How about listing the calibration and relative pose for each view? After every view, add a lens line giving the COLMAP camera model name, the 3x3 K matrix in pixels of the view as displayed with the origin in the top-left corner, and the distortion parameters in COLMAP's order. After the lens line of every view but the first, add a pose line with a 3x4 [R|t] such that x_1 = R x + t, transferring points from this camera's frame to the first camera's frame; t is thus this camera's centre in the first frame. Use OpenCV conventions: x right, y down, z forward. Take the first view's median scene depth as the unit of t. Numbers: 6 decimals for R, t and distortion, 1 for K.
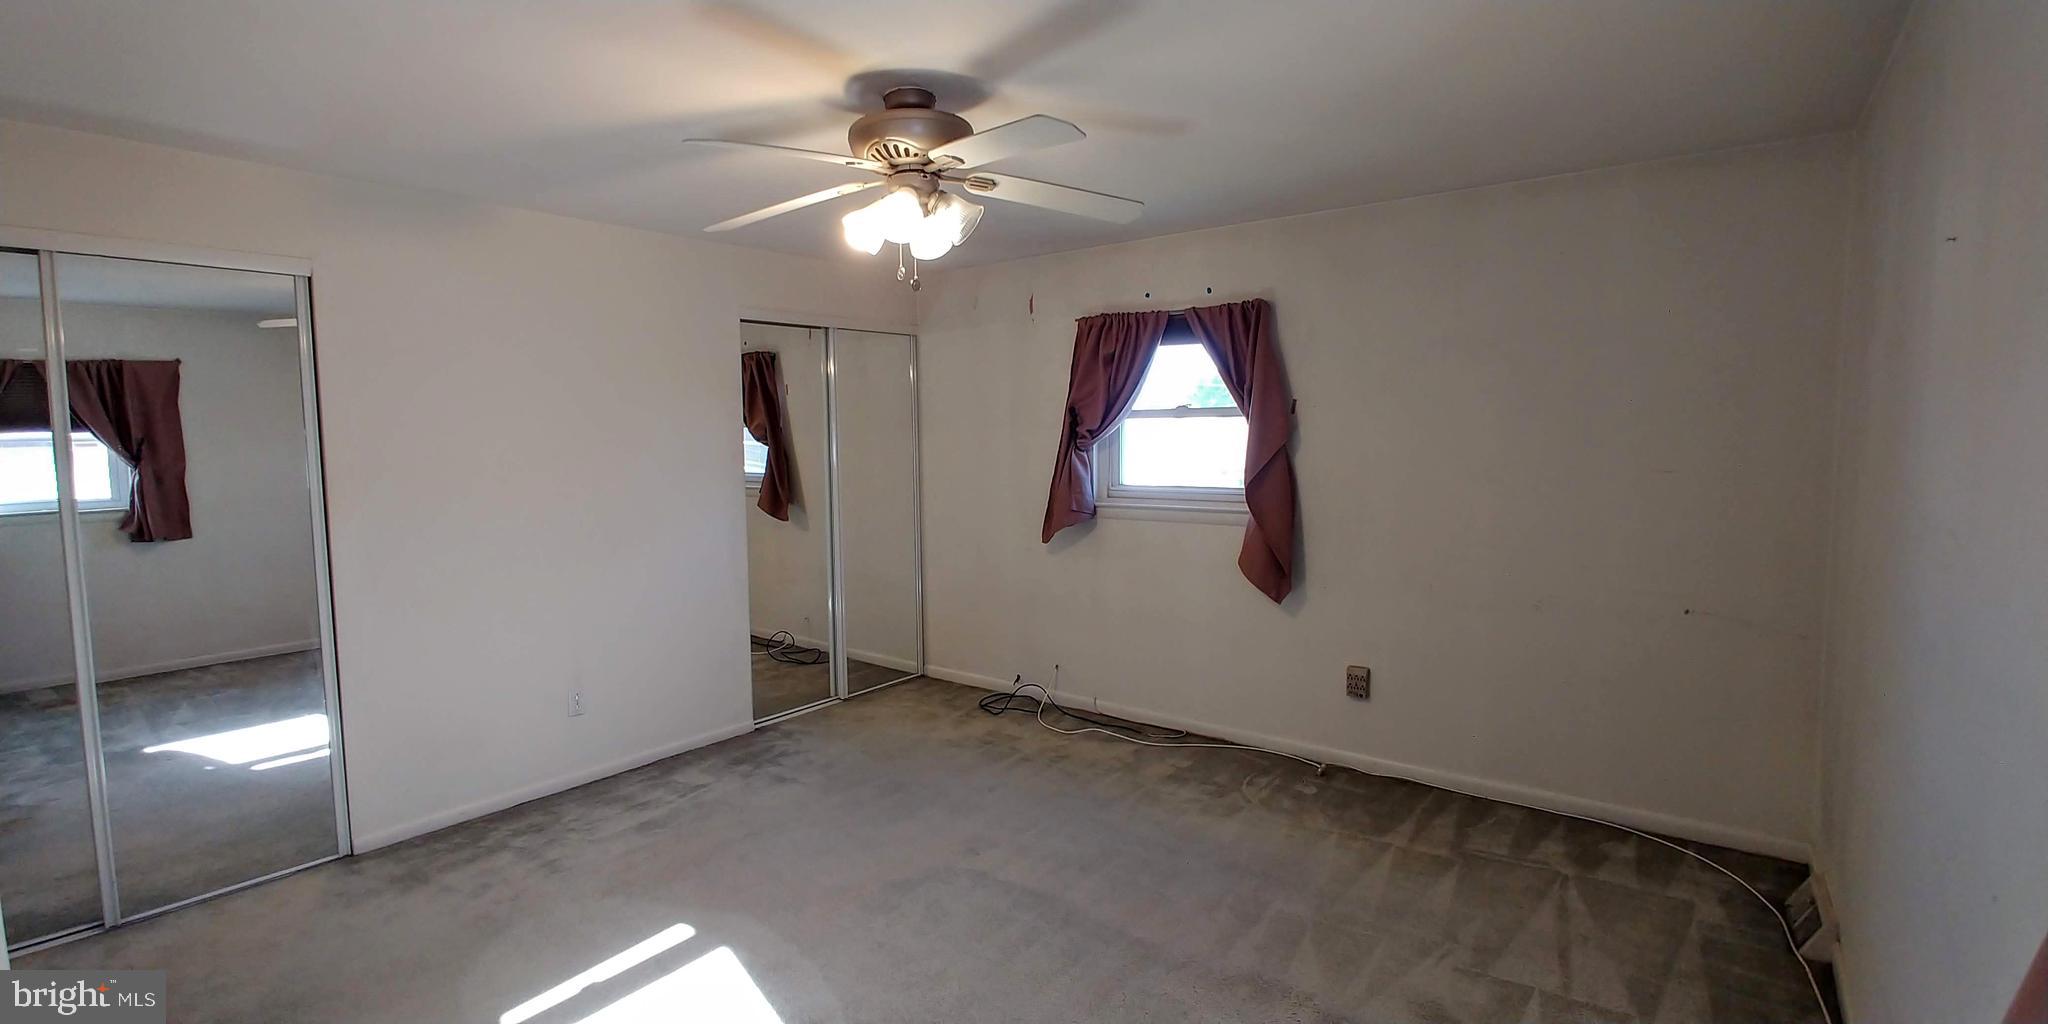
lens RADIAL K [[910.2, 0, 1026.1], [0, 910.2, 509.7], [0, 0, 1]] dist [-0.023811, 0.001084]
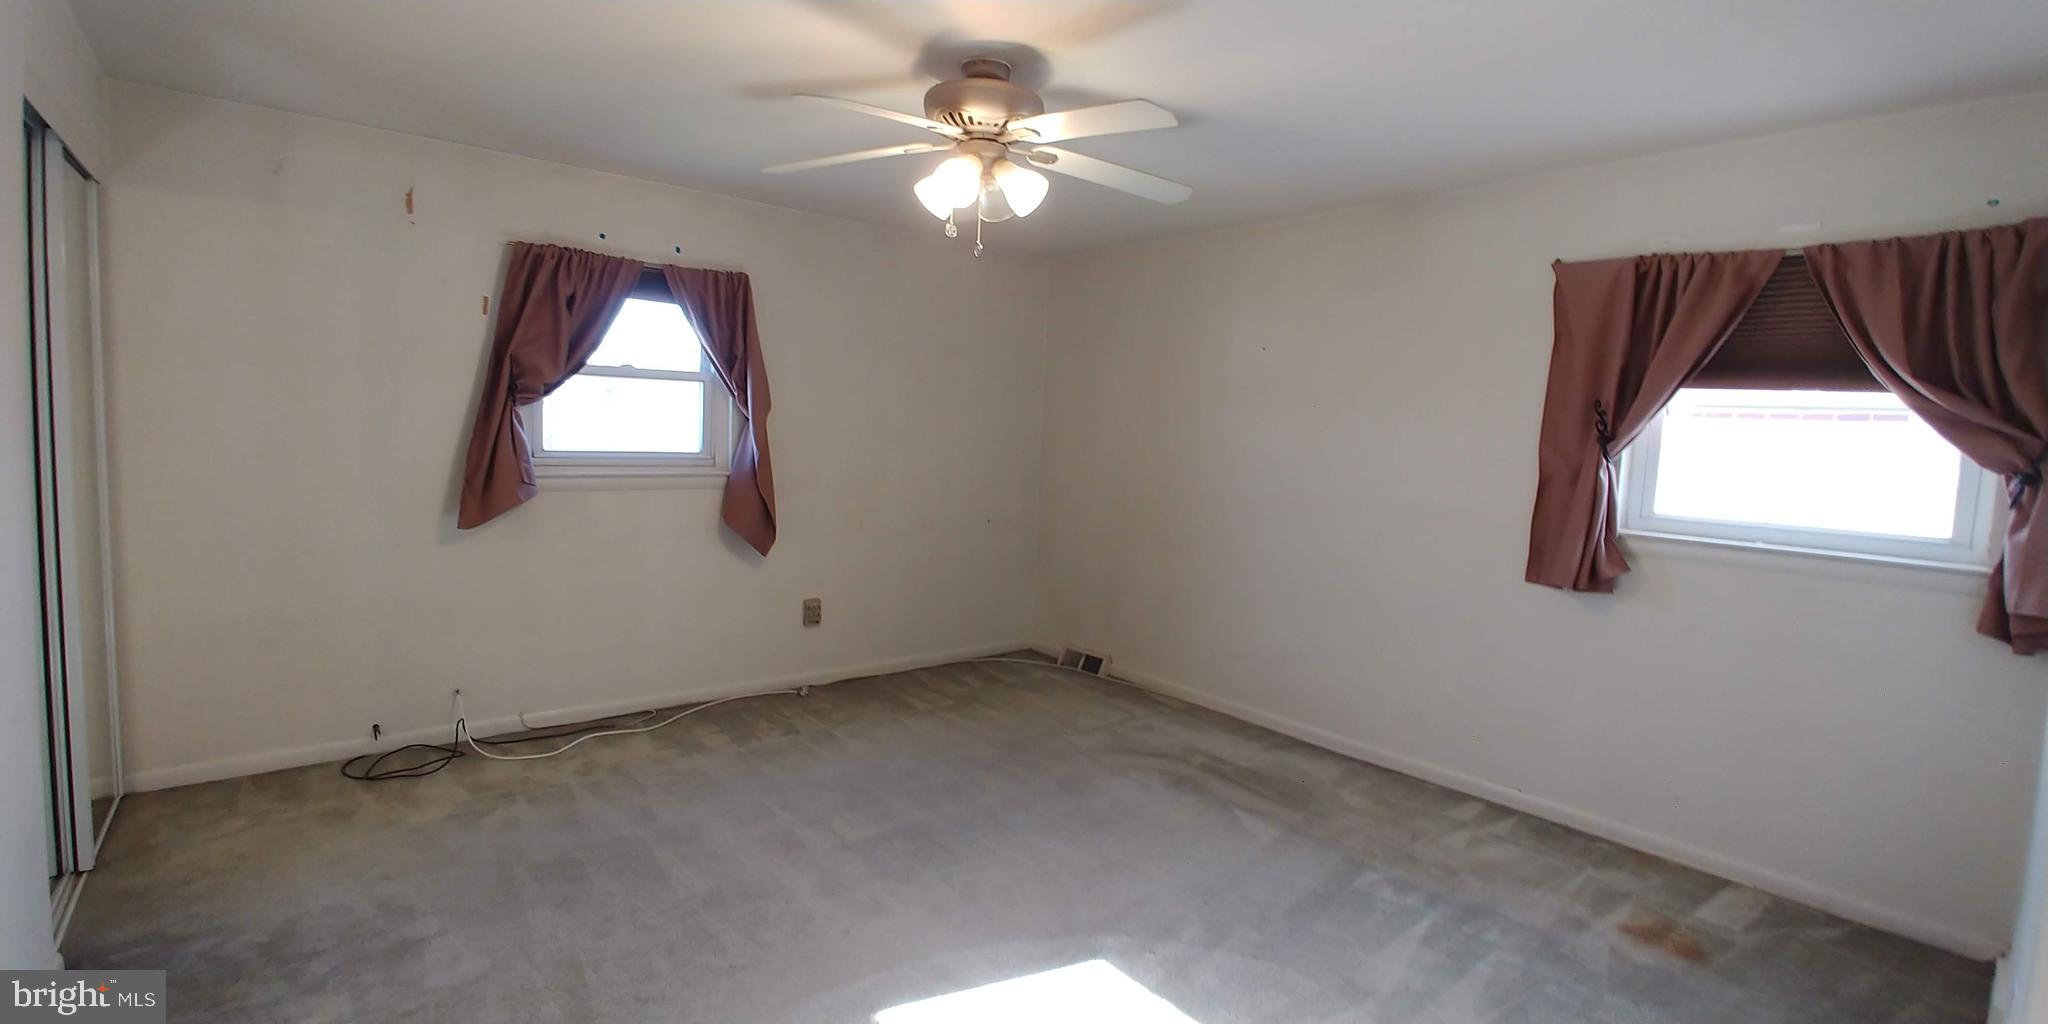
lens RADIAL K [[910.2, 0, 1042.9], [0, 910.2, 508.5], [0, 0, 1]] dist [-0.023811, 0.001084]
pose [[0.190407, -0.073906, 0.978919, -0.678939], [0.030900, 0.997119, 0.069270, -0.019470], [-0.981219, 0.017059, 0.192142, 0.423000]]
